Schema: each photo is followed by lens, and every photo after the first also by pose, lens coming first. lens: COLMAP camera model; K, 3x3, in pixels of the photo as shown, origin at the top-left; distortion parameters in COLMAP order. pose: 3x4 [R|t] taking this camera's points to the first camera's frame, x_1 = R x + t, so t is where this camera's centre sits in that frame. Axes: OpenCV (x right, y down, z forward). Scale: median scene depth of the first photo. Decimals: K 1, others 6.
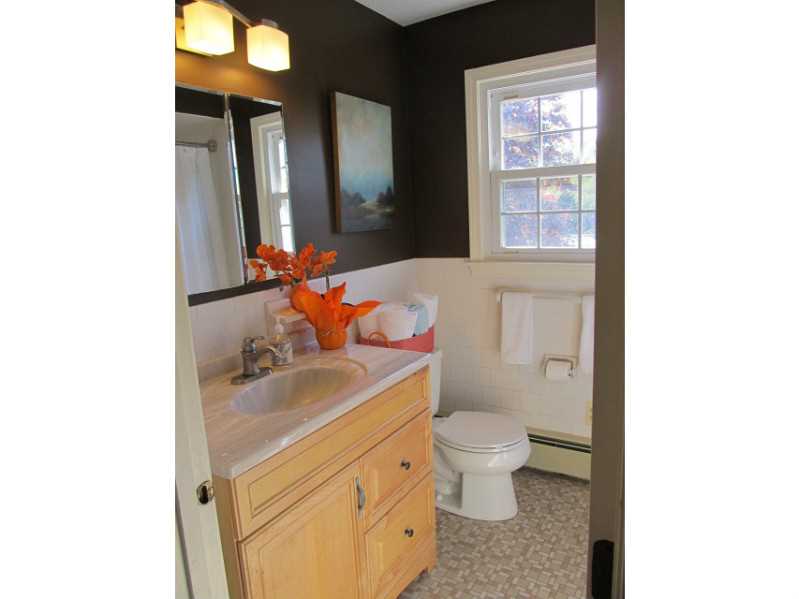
lens RADIAL K [[516.6, 0, 396.4], [0, 516.6, 300.2], [0, 0, 1]] dist [-0.033604, 0.001096]
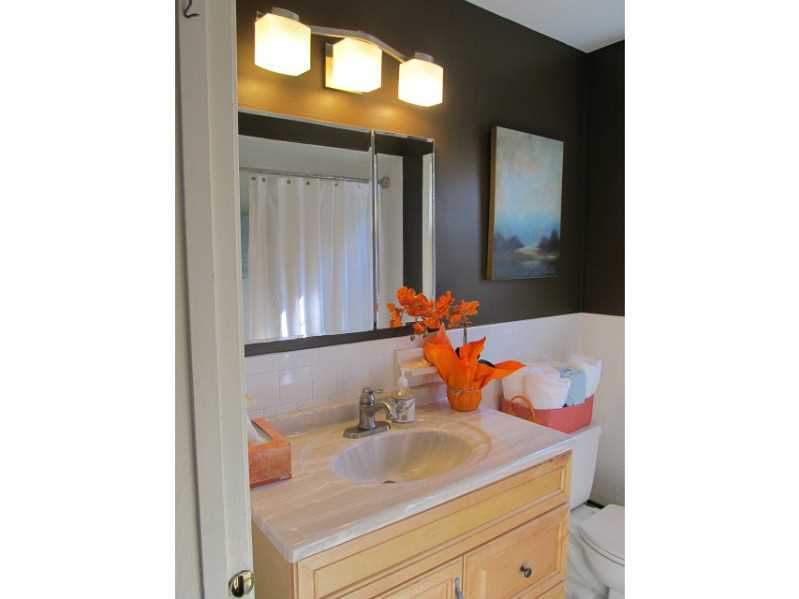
lens RADIAL K [[516.6, 0, 396.4], [0, 516.6, 300.2], [0, 0, 1]] dist [-0.033604, 0.001096]
pose [[0.934044, 0.083649, -0.347224, 0.063406], [-0.105817, 0.993351, -0.045345, -0.043327], [0.341122, 0.079097, 0.936685, 0.119163]]
